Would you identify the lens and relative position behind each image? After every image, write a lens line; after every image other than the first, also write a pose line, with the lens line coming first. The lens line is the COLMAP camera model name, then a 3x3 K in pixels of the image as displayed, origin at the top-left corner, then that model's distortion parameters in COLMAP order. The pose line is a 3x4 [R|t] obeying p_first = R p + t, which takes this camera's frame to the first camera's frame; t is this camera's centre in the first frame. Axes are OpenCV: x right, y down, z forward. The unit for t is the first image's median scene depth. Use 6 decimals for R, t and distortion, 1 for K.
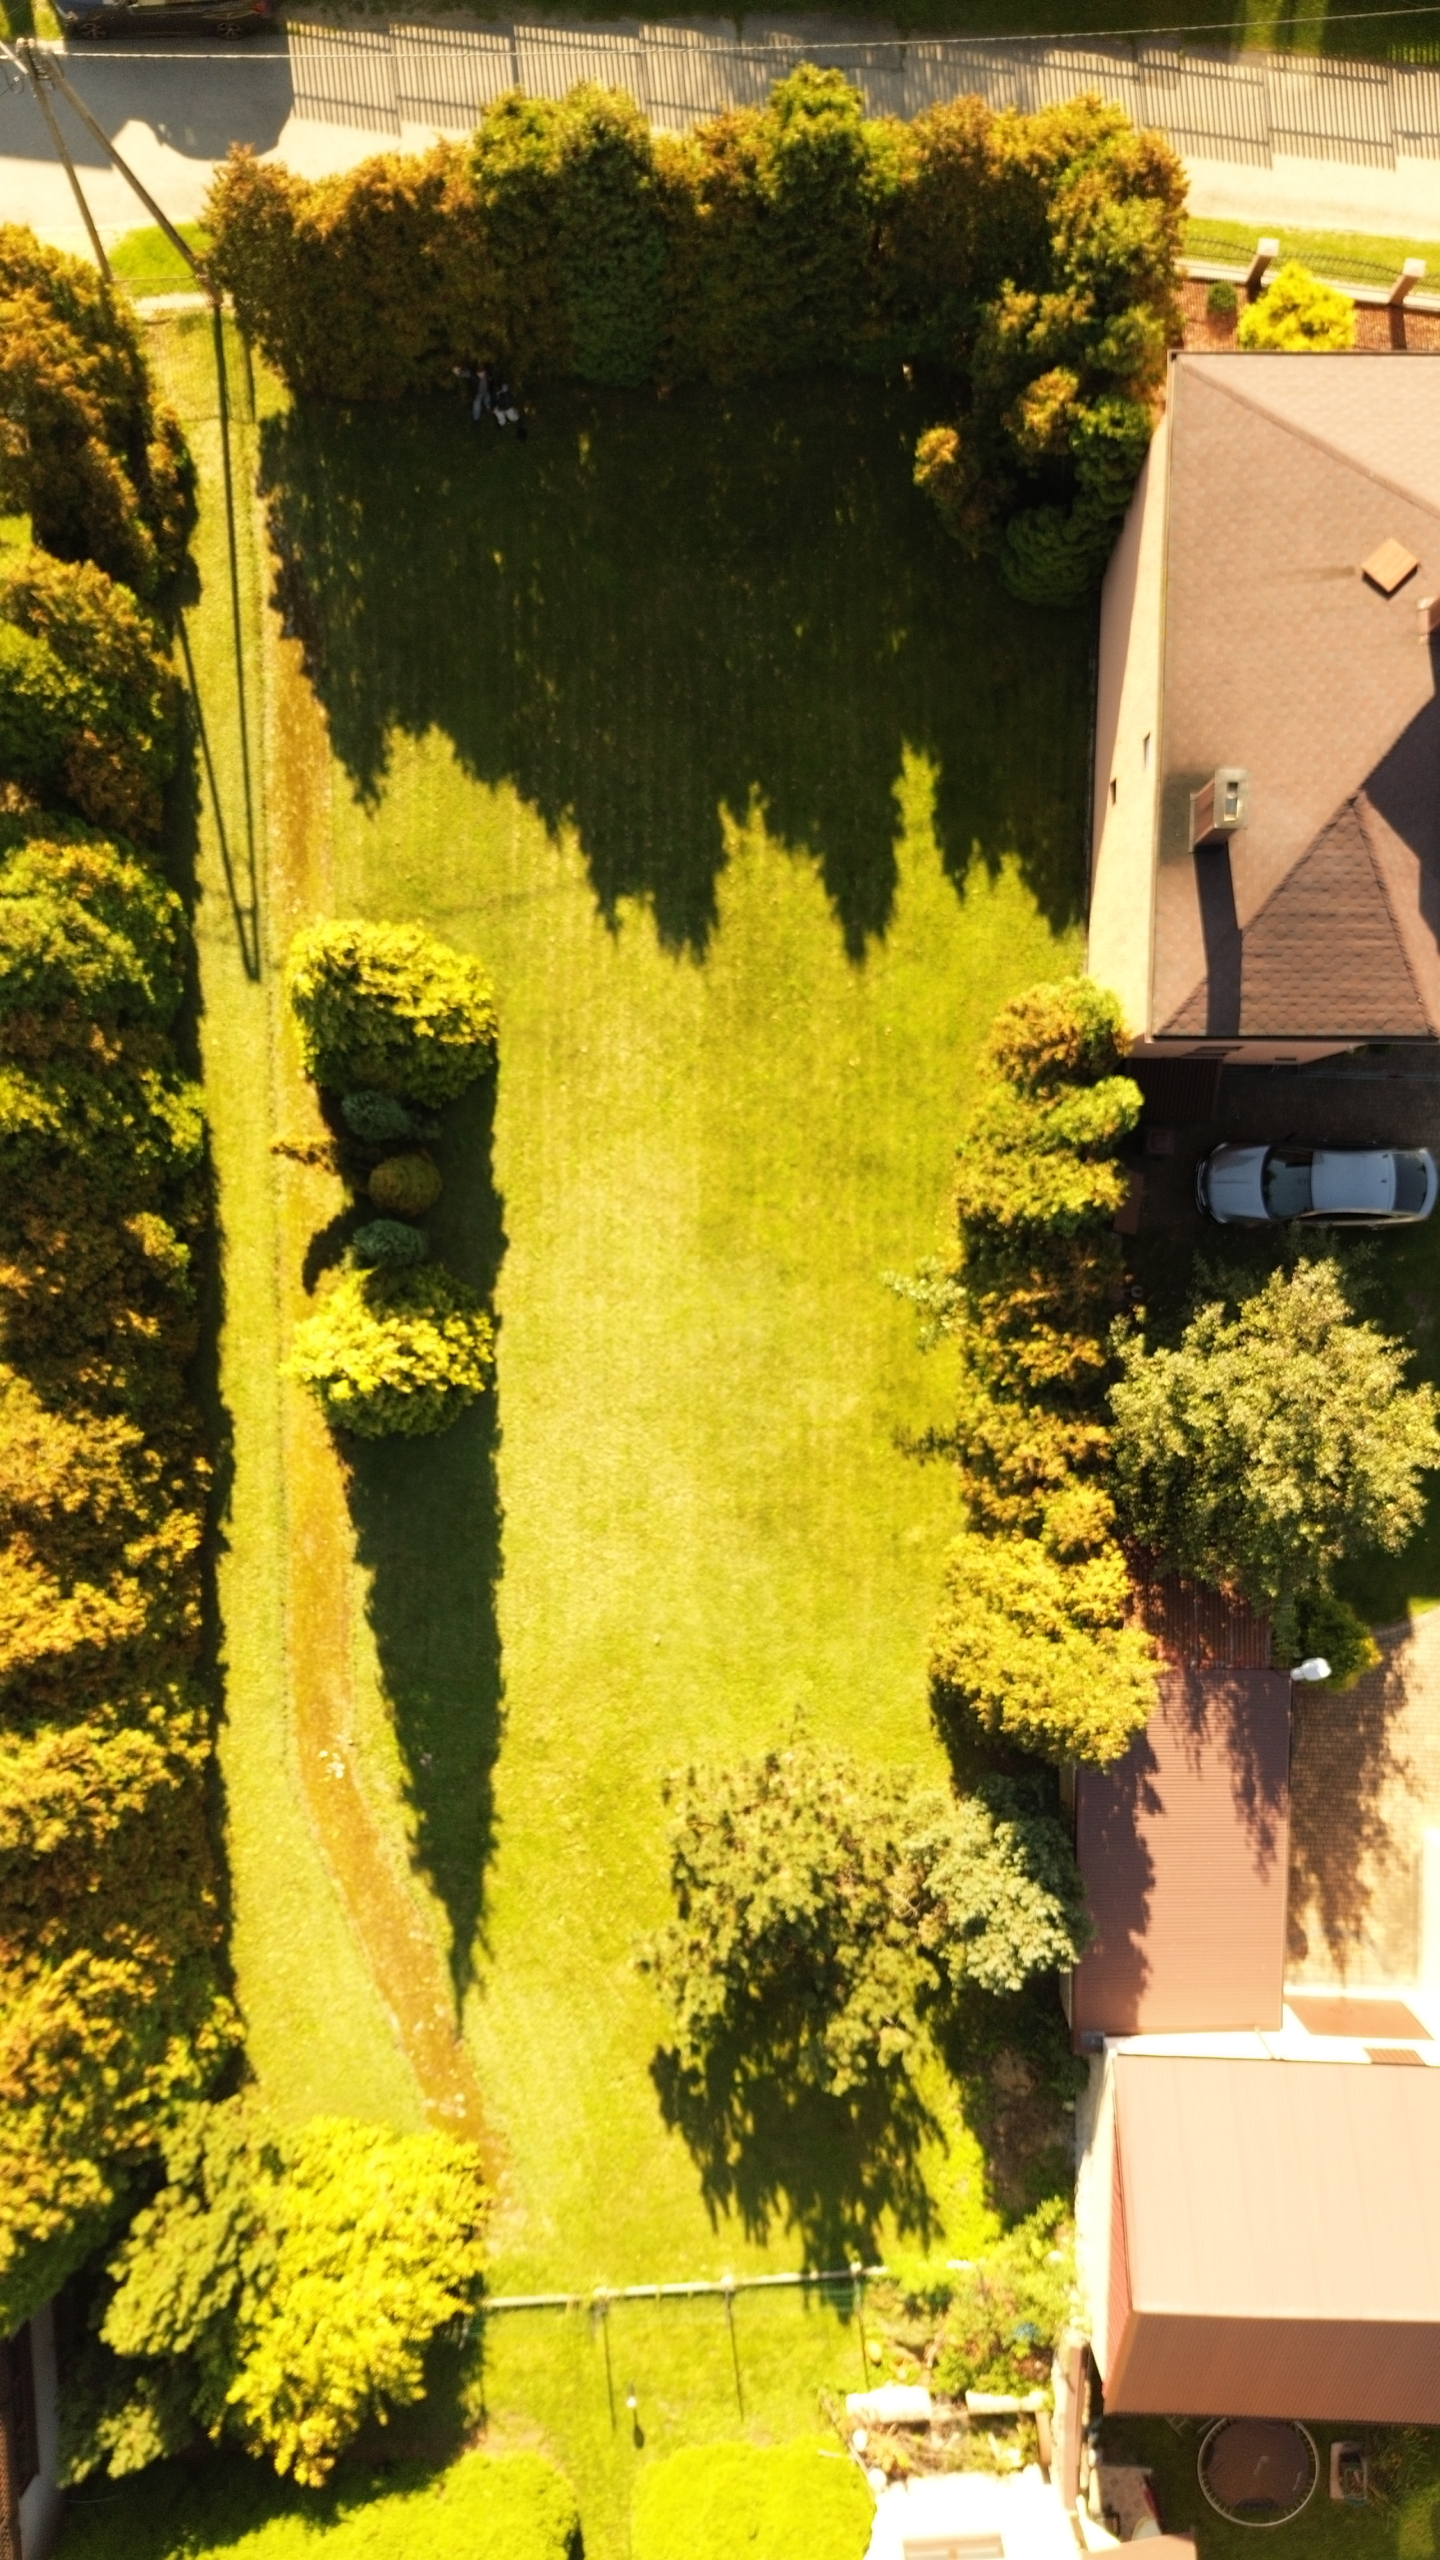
lens RADIAL K [[1906.3, 0, 720.0], [0, 1906.3, 1280.0], [0, 0, 1]] dist [0.055330, -0.000326]
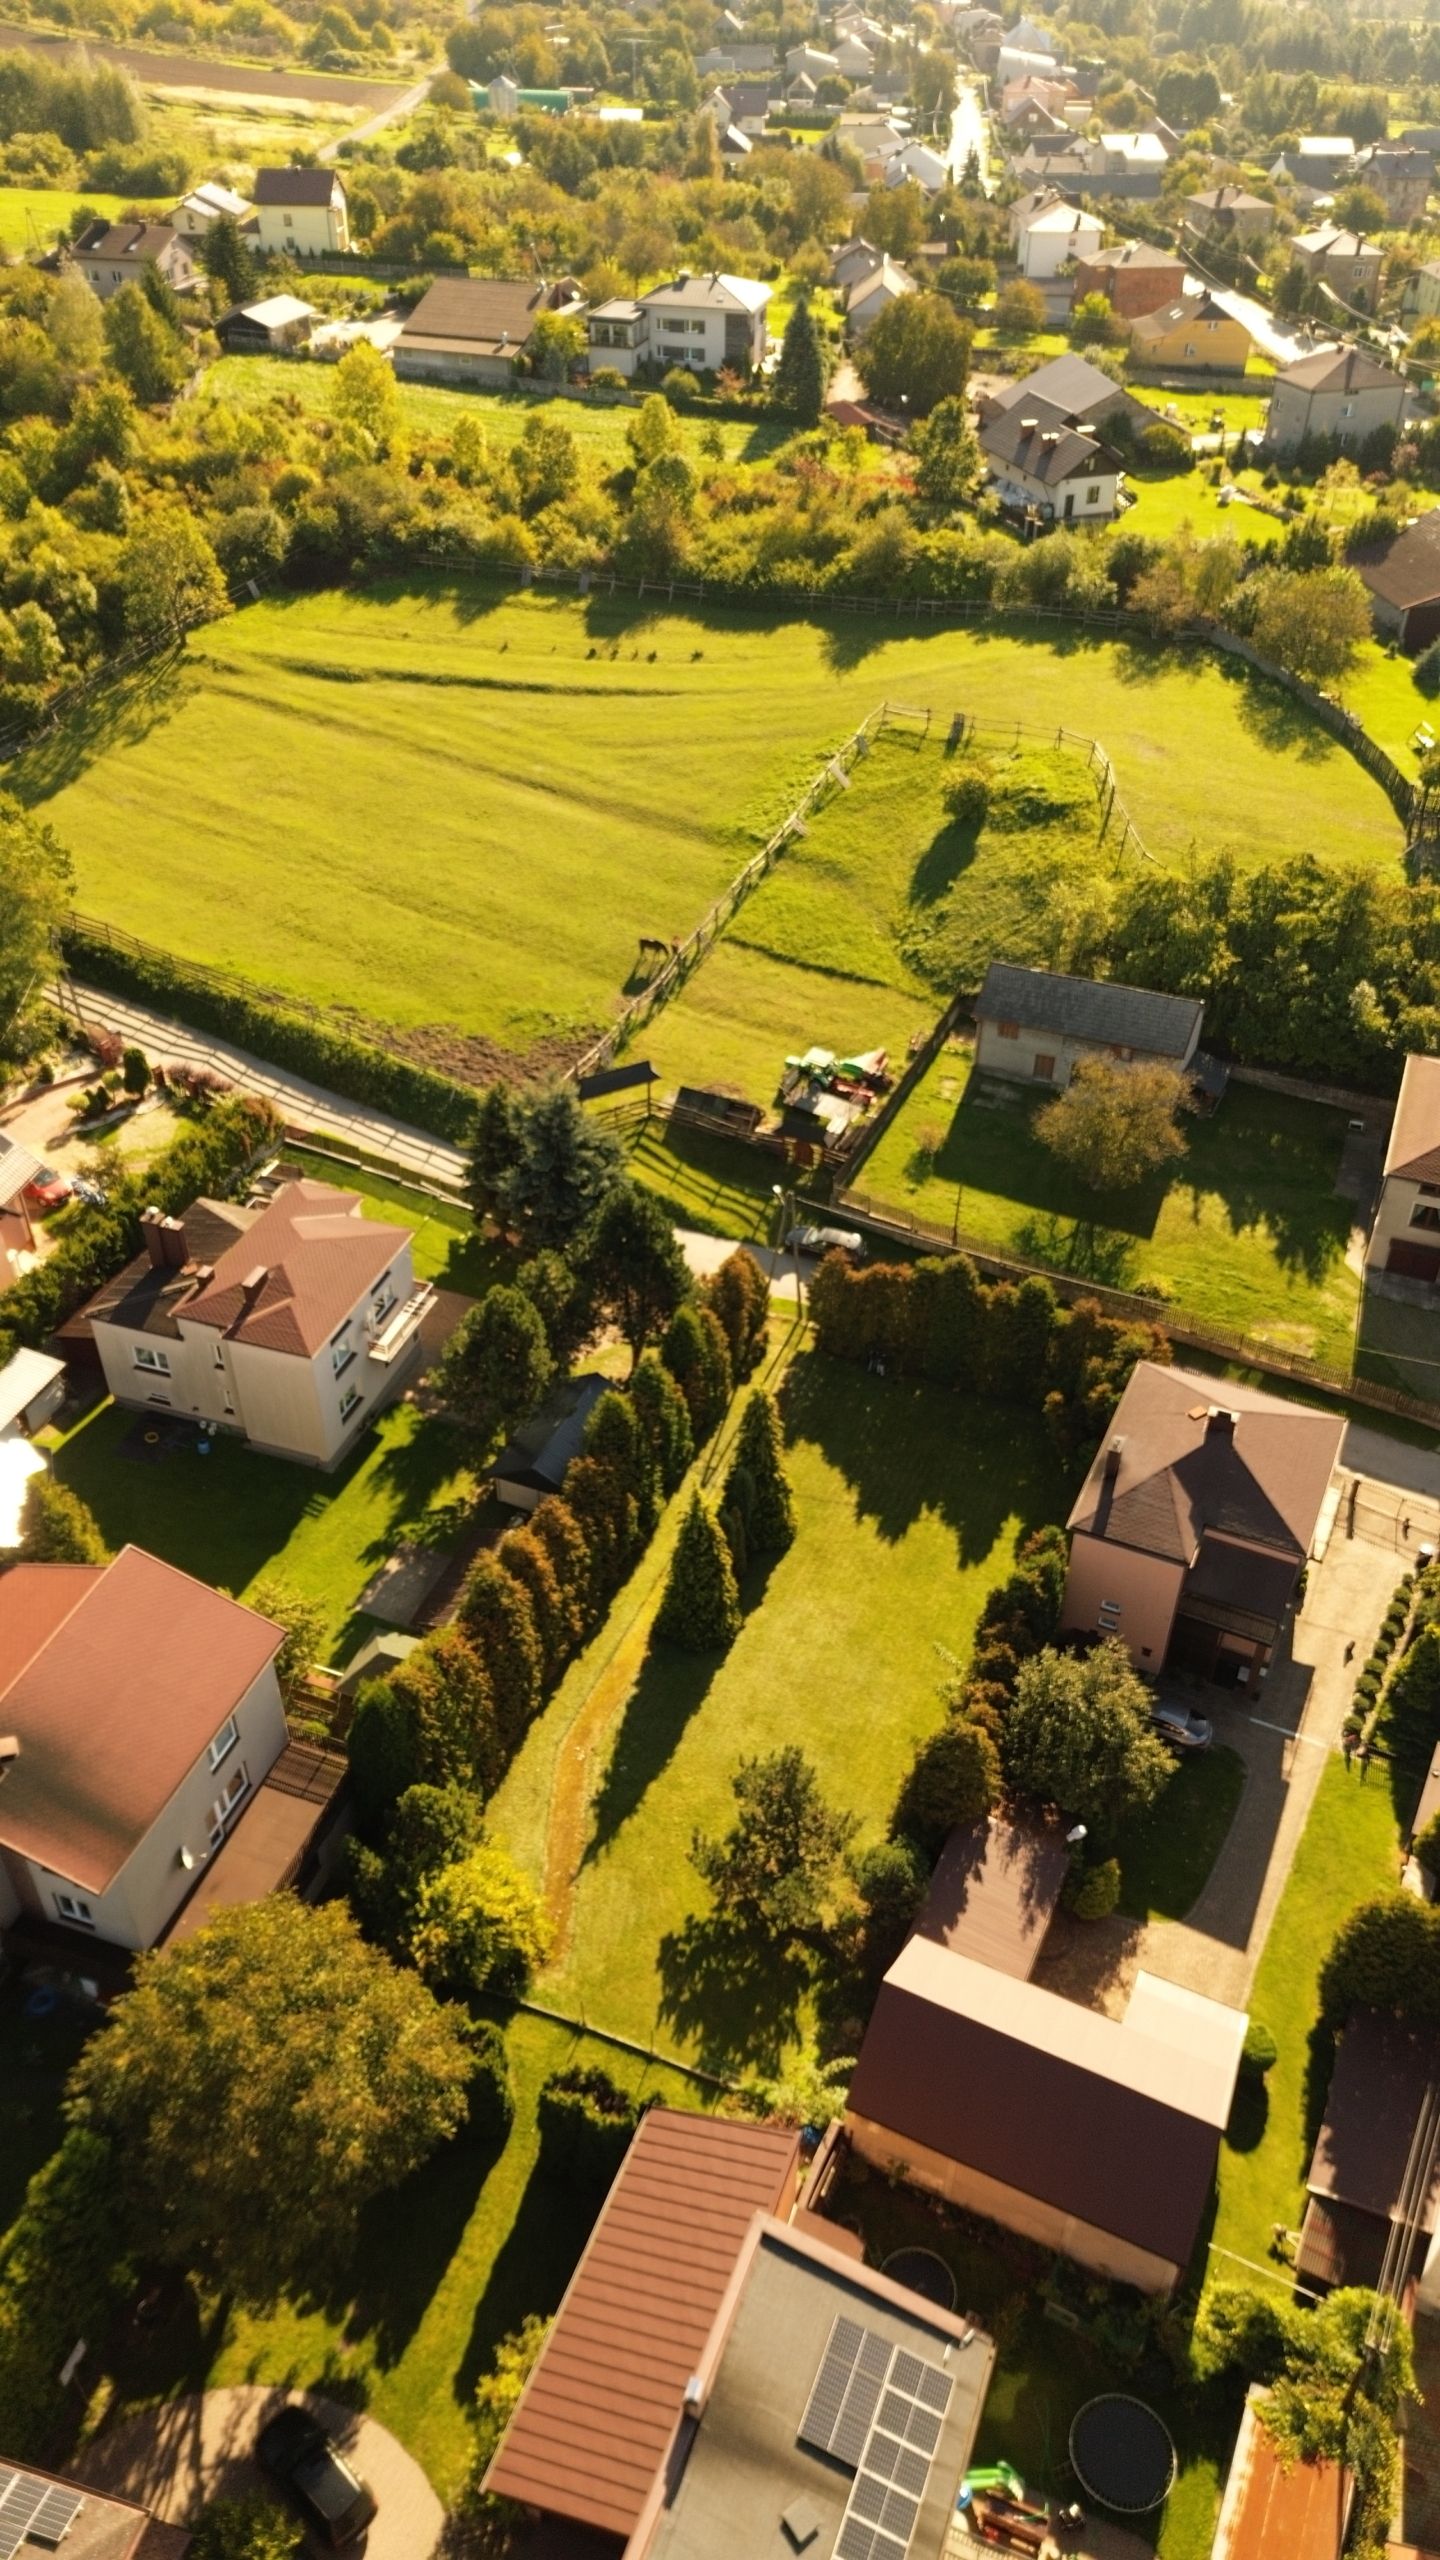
lens RADIAL K [[1906.3, 0, 720.0], [0, 1906.3, 1280.0], [0, 0, 1]] dist [0.055330, -0.000326]
pose [[0.918108, 0.255663, -0.302842, 0.393247], [-0.395228, 0.533692, -0.747641, 1.387068], [-0.029519, 0.806108, 0.591032, -0.531963]]
